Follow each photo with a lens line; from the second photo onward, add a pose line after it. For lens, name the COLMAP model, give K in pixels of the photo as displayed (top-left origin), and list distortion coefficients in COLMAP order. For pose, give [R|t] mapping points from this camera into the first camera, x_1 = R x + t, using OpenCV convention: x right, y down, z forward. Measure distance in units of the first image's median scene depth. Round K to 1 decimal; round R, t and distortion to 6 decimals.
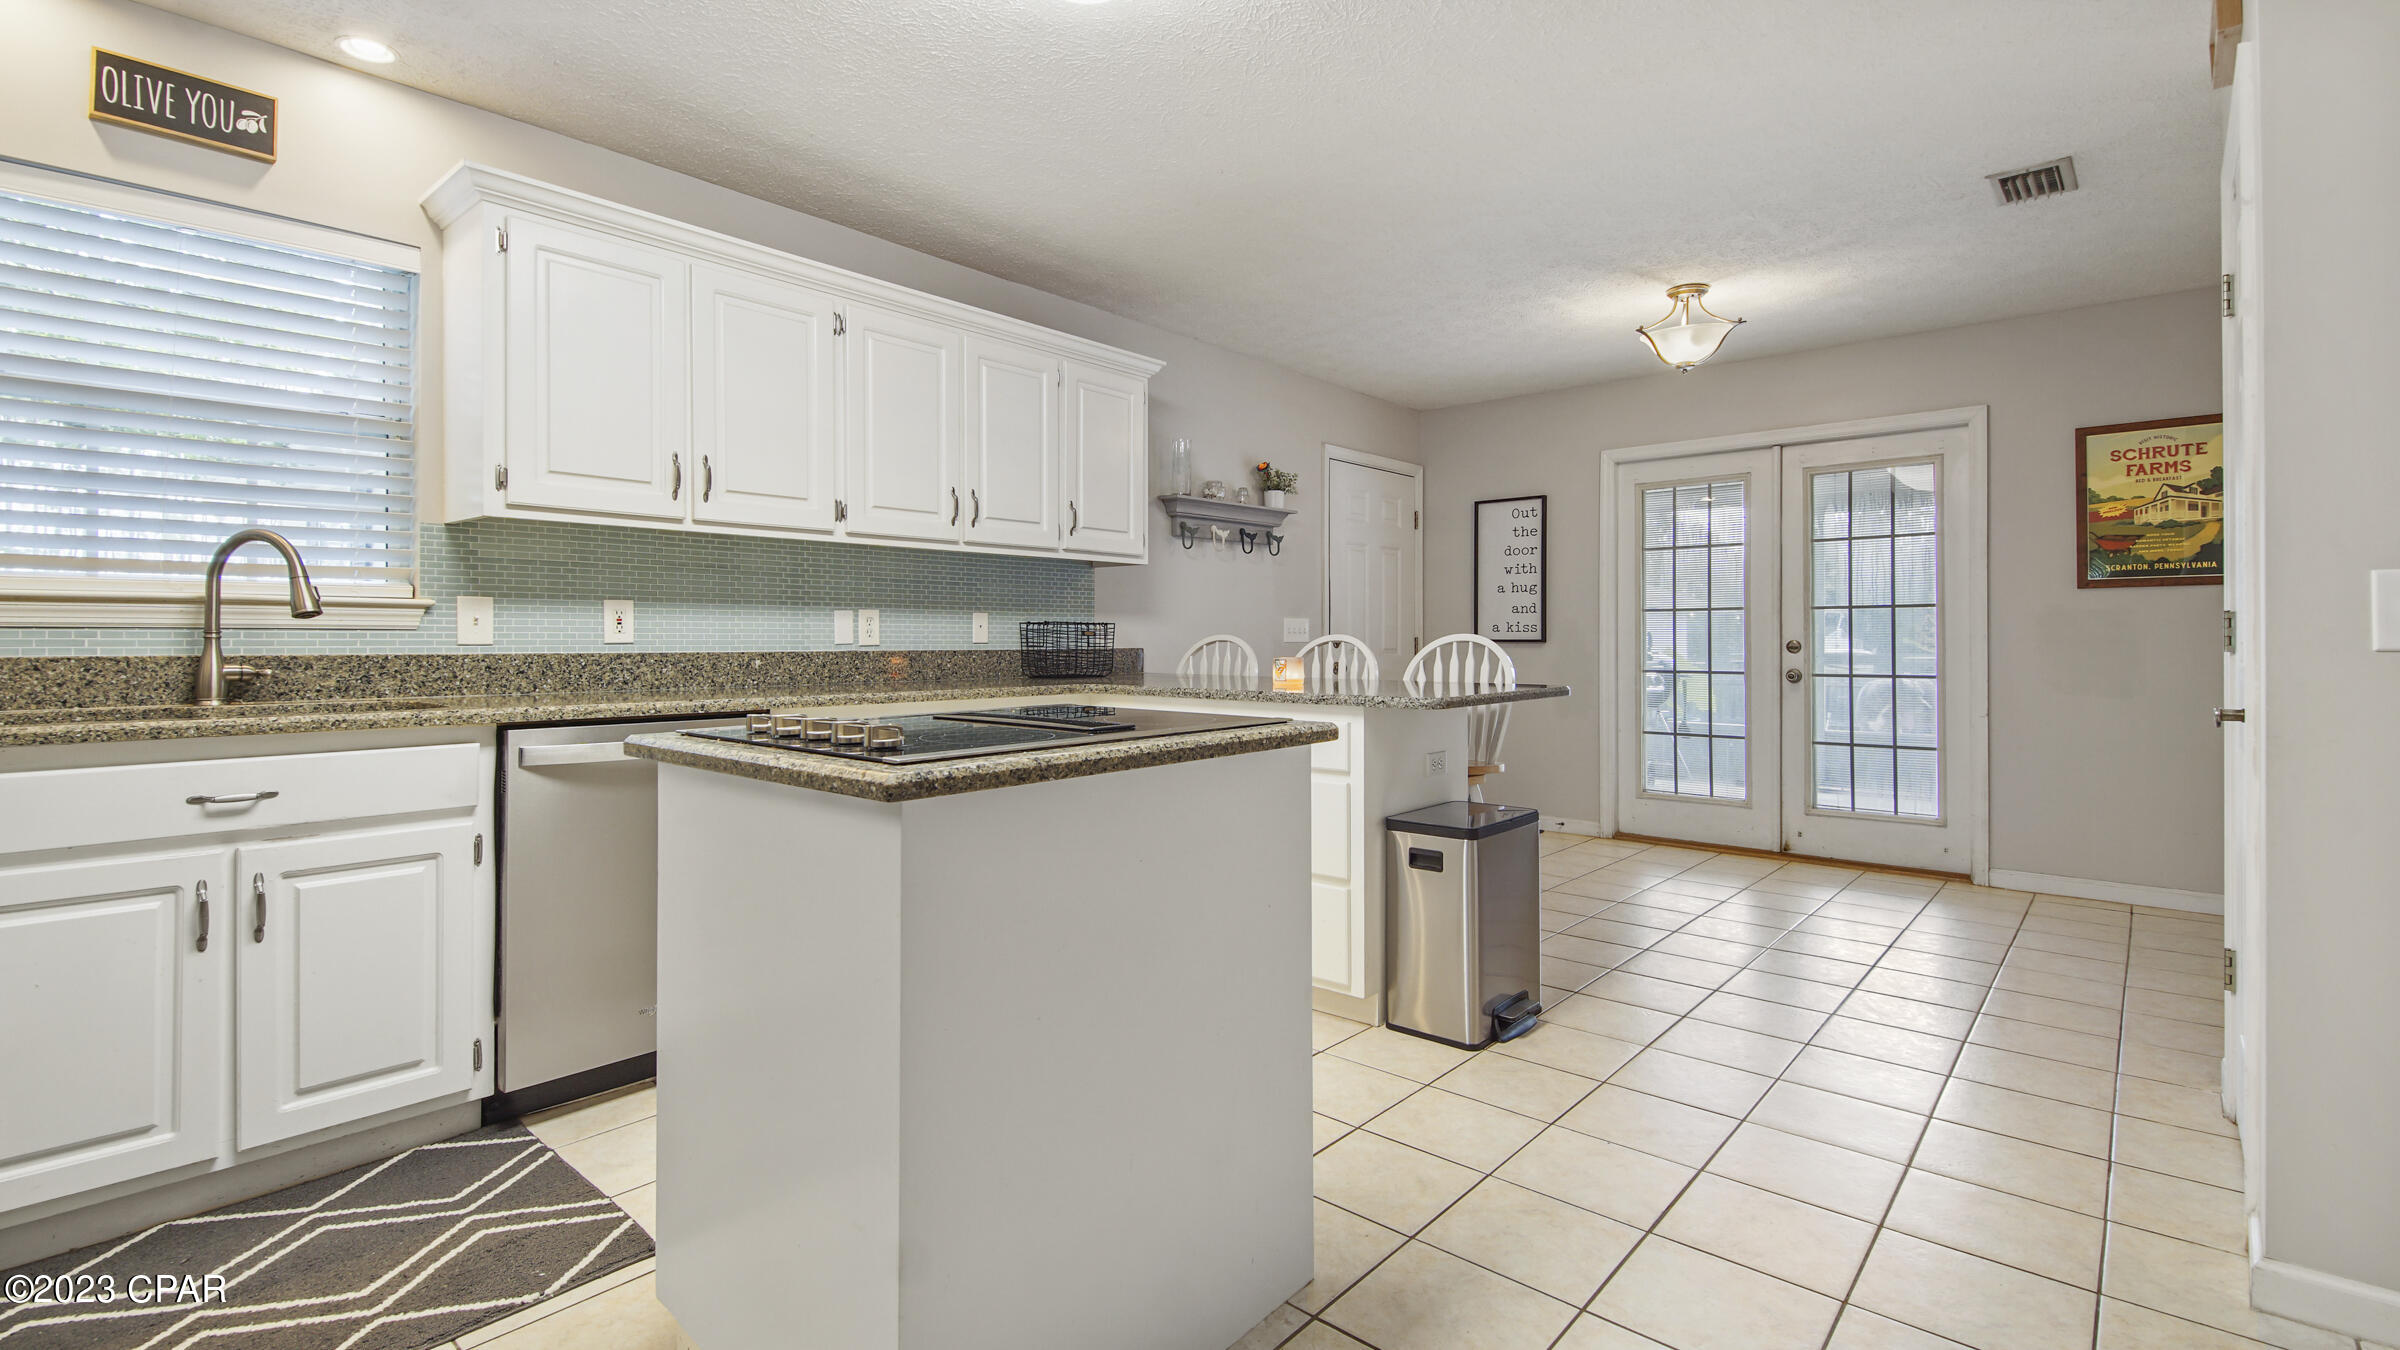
lens RADIAL K [[1067.9, 0, 1185.5], [0, 1067.9, 639.3], [0, 0, 1]] dist [0.032076, -0.022176]
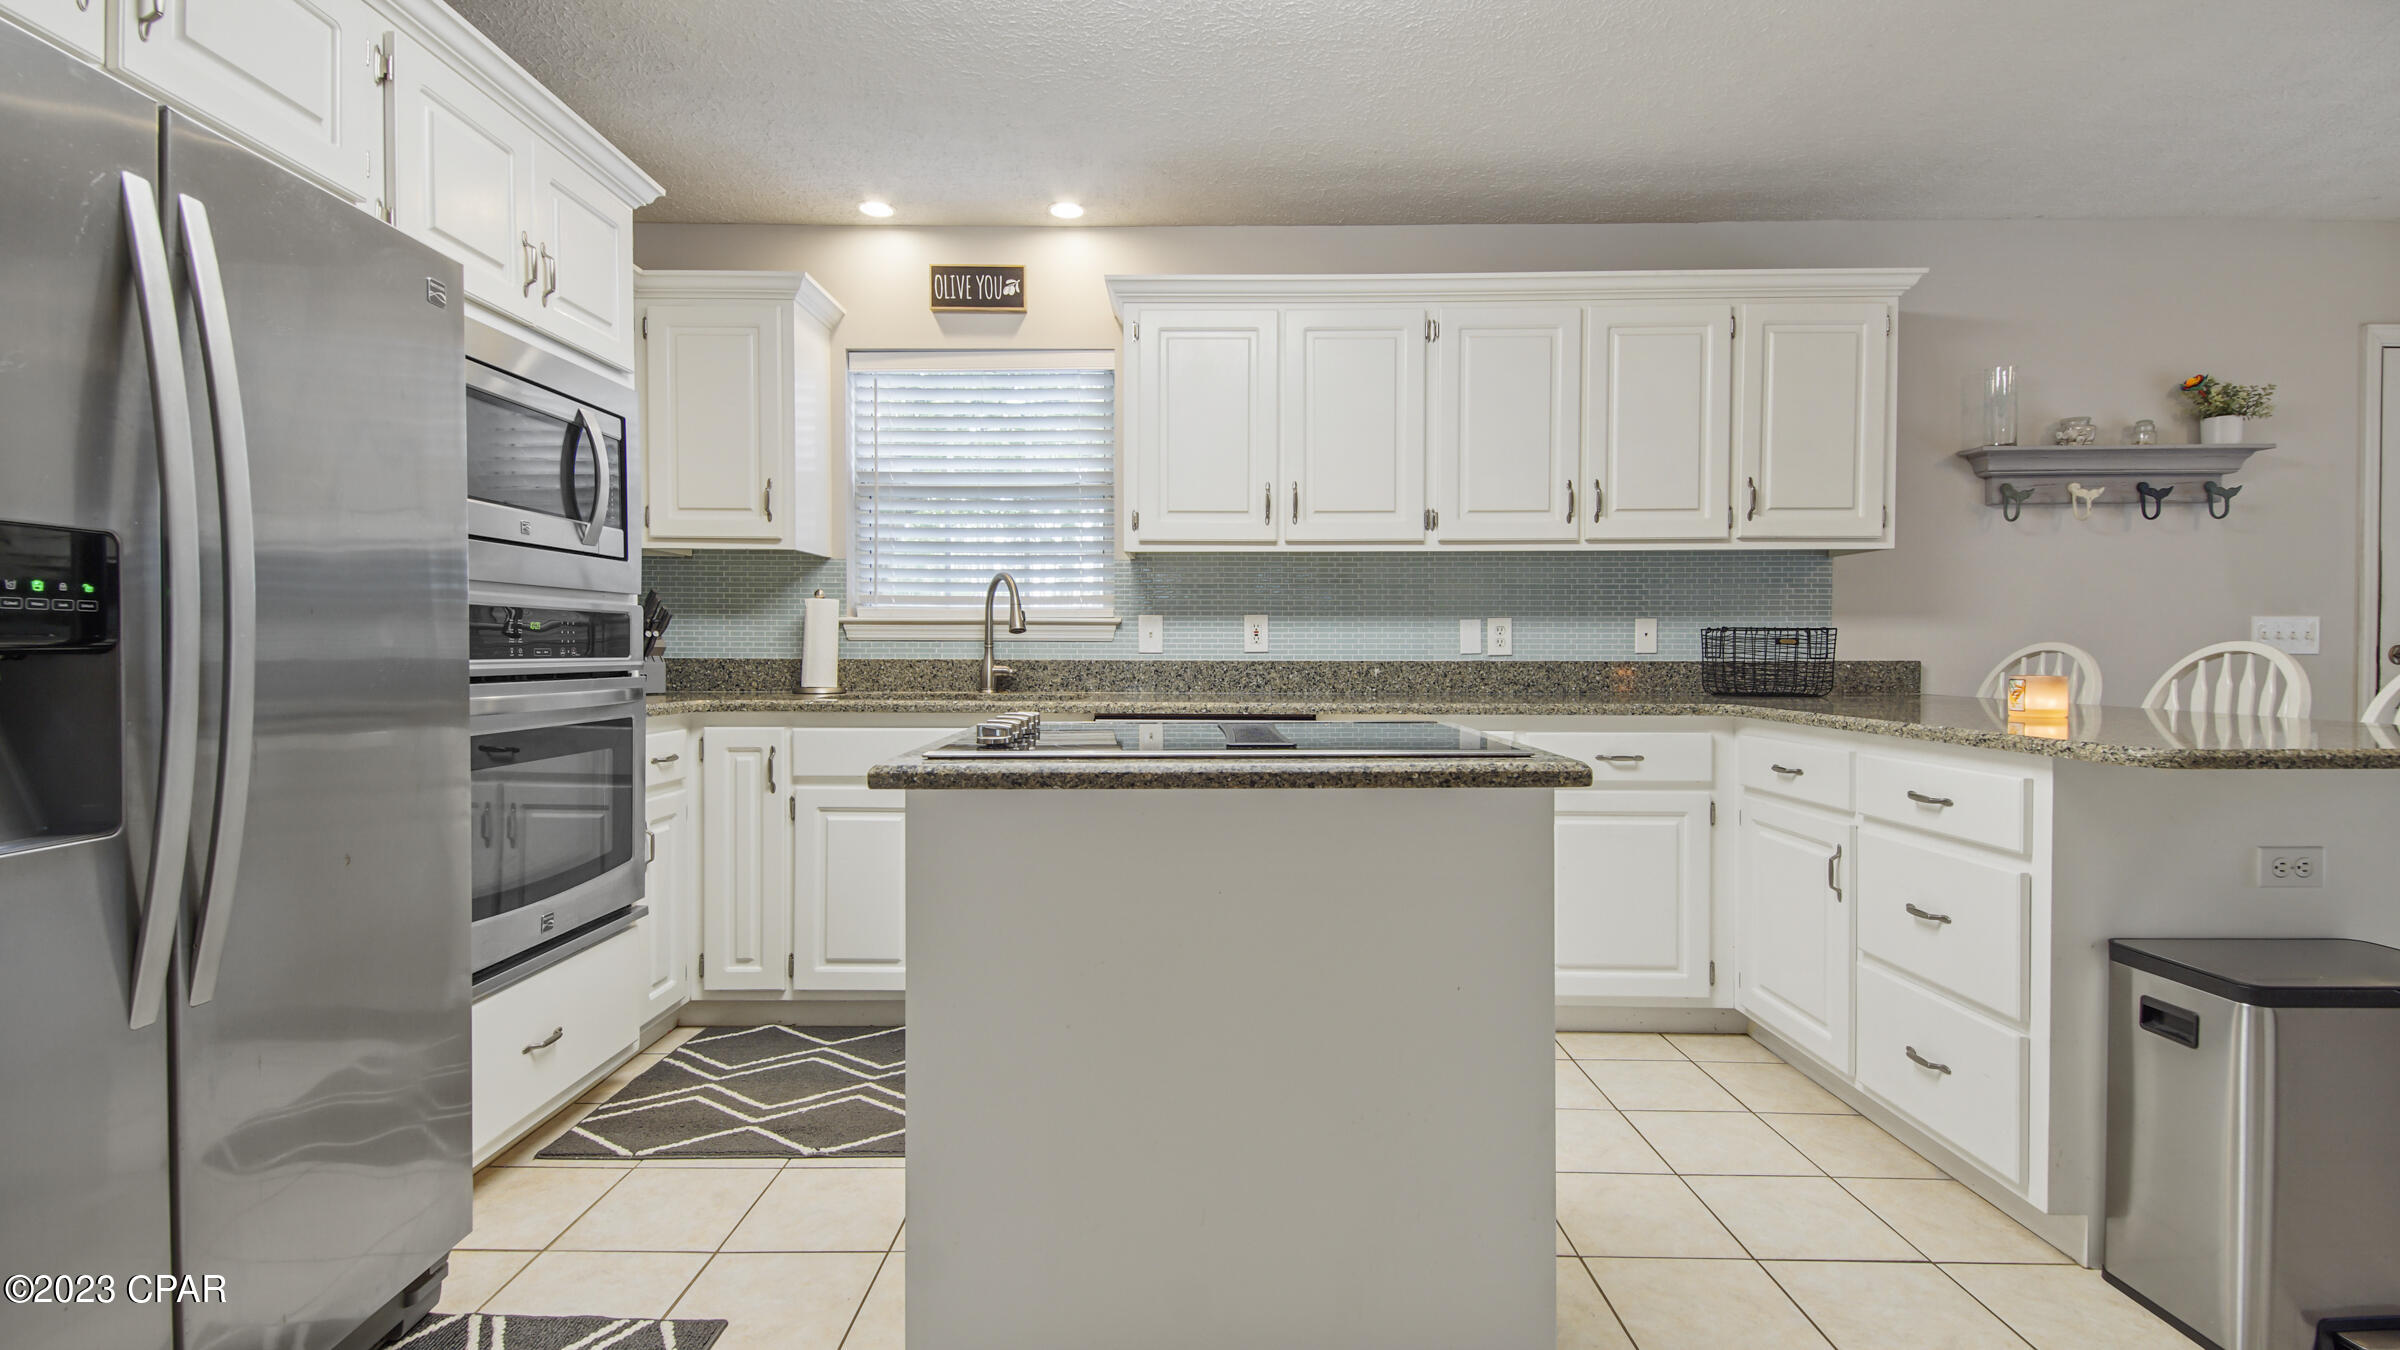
lens RADIAL K [[1068.2, 0, 1193.8], [0, 1068.2, 673.7], [0, 0, 1]] dist [0.035308, -0.022593]
pose [[0.654929, 0.017656, -0.755484, 0.214225], [-0.001408, 0.999754, 0.022144, 0.001074], [0.755689, -0.013439, 0.654793, 0.137693]]
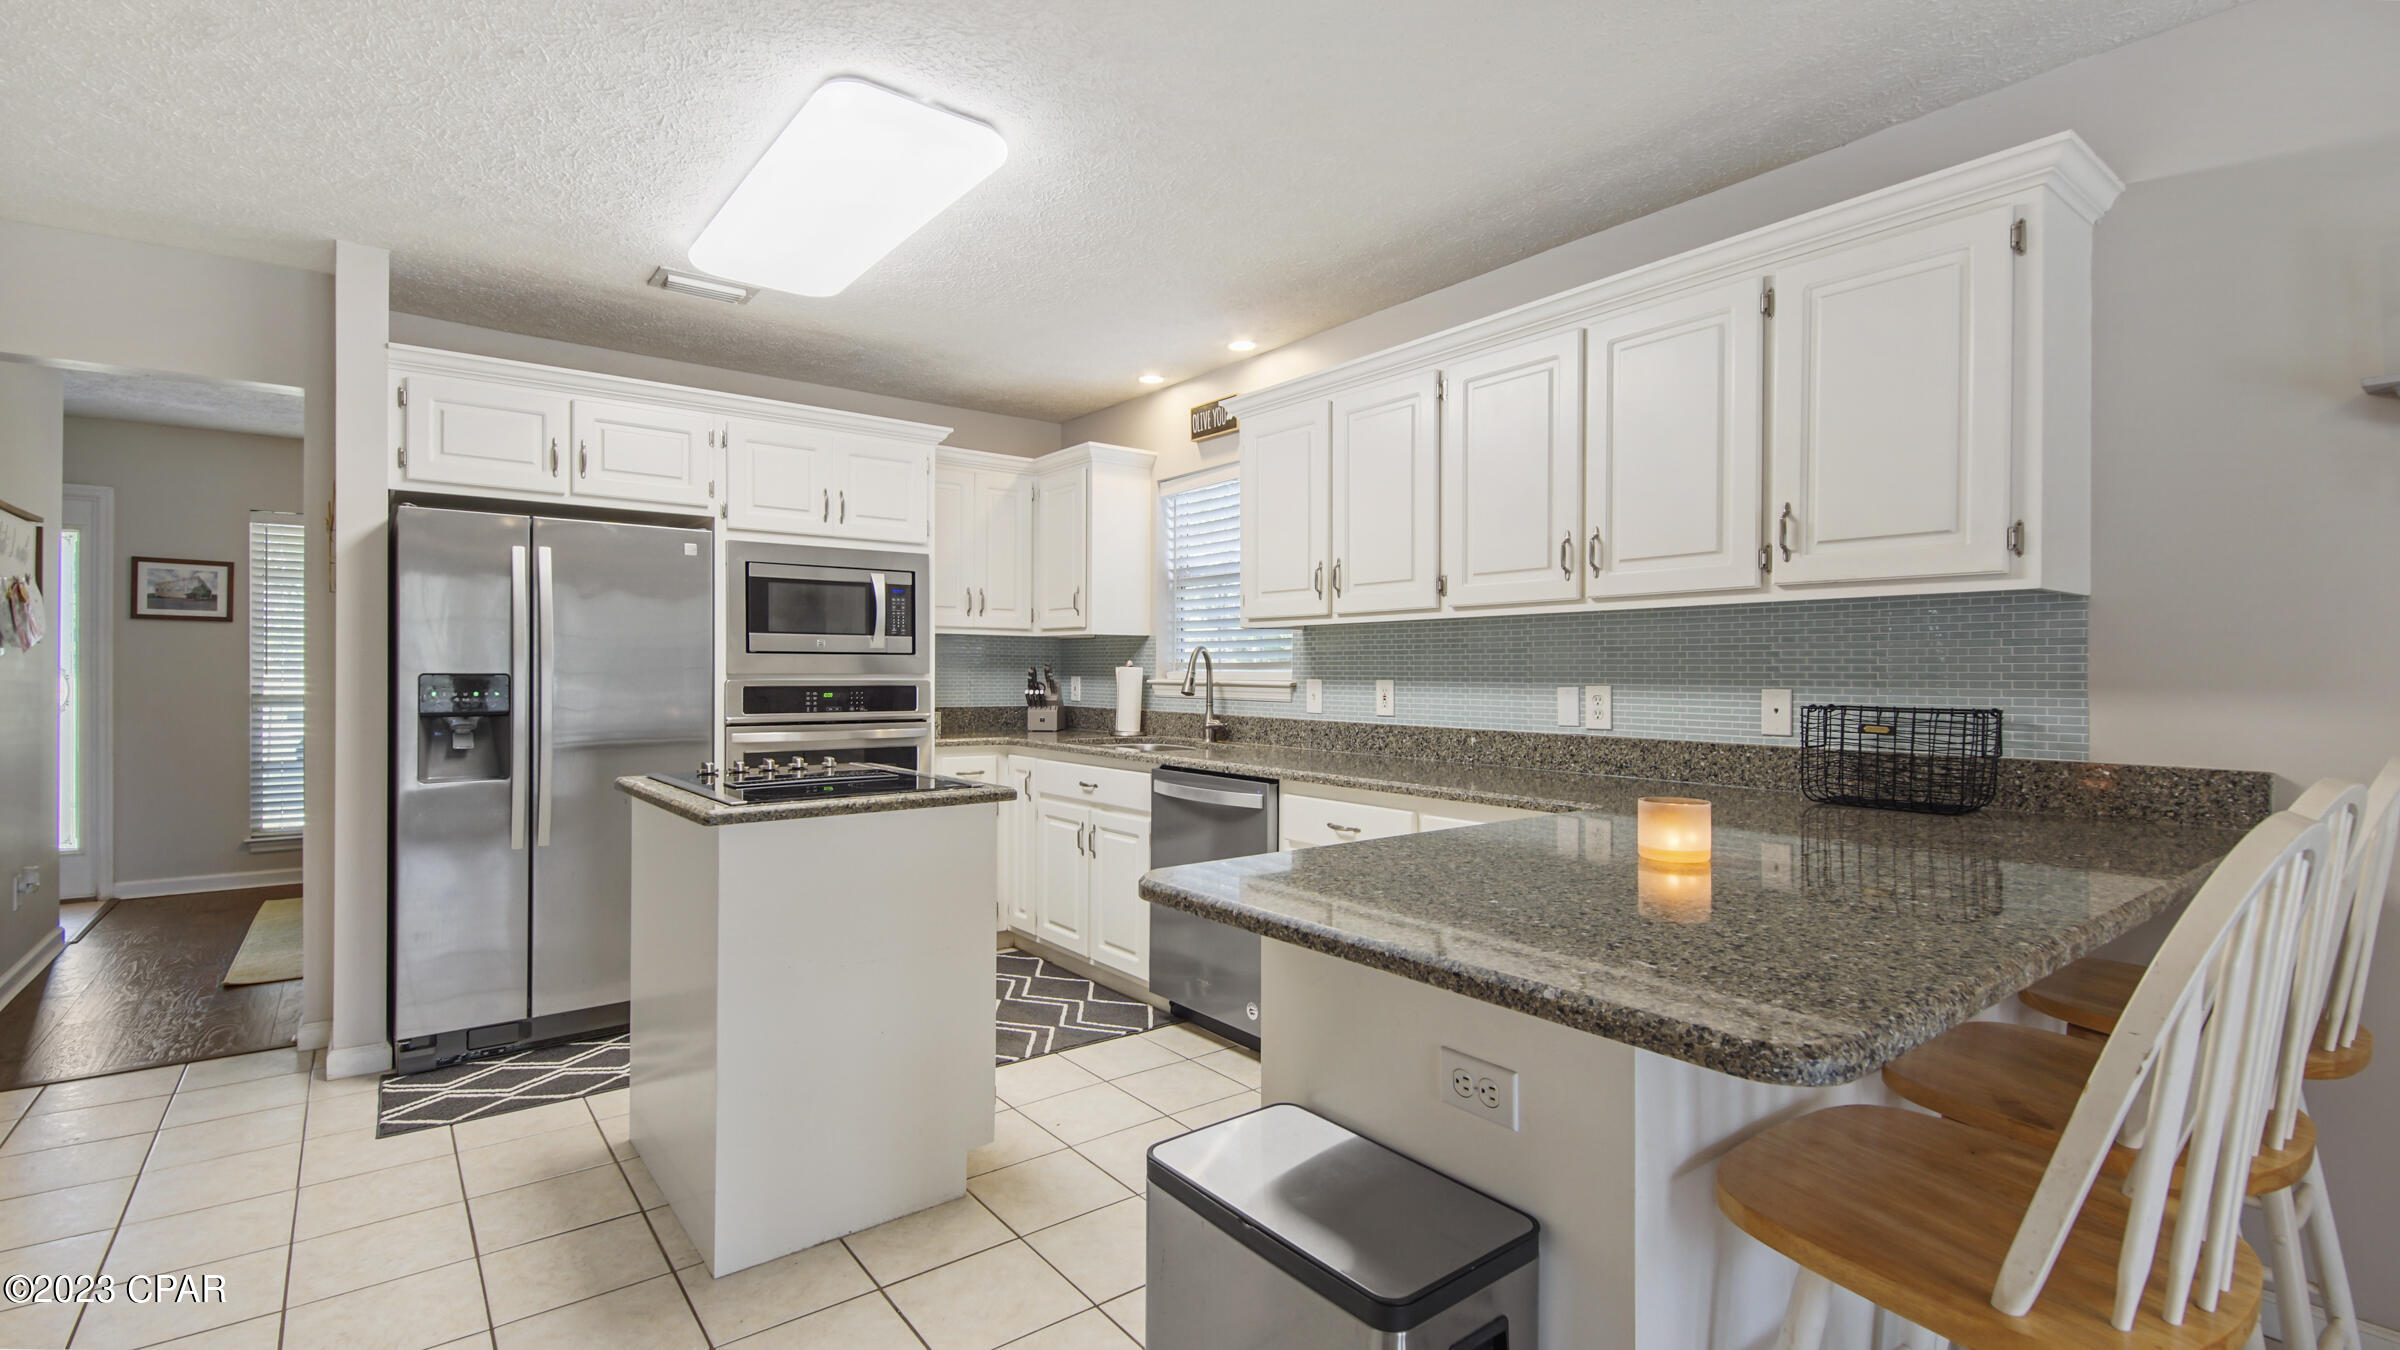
lens RADIAL K [[1068.2, 0, 1193.8], [0, 1068.2, 673.7], [0, 0, 1]] dist [0.035308, -0.022593]
pose [[-0.194050, -0.000575, -0.980992, 0.490903], [-0.005980, 0.999982, 0.000597, -0.030382], [0.980973, 0.005982, -0.194050, 0.727130]]
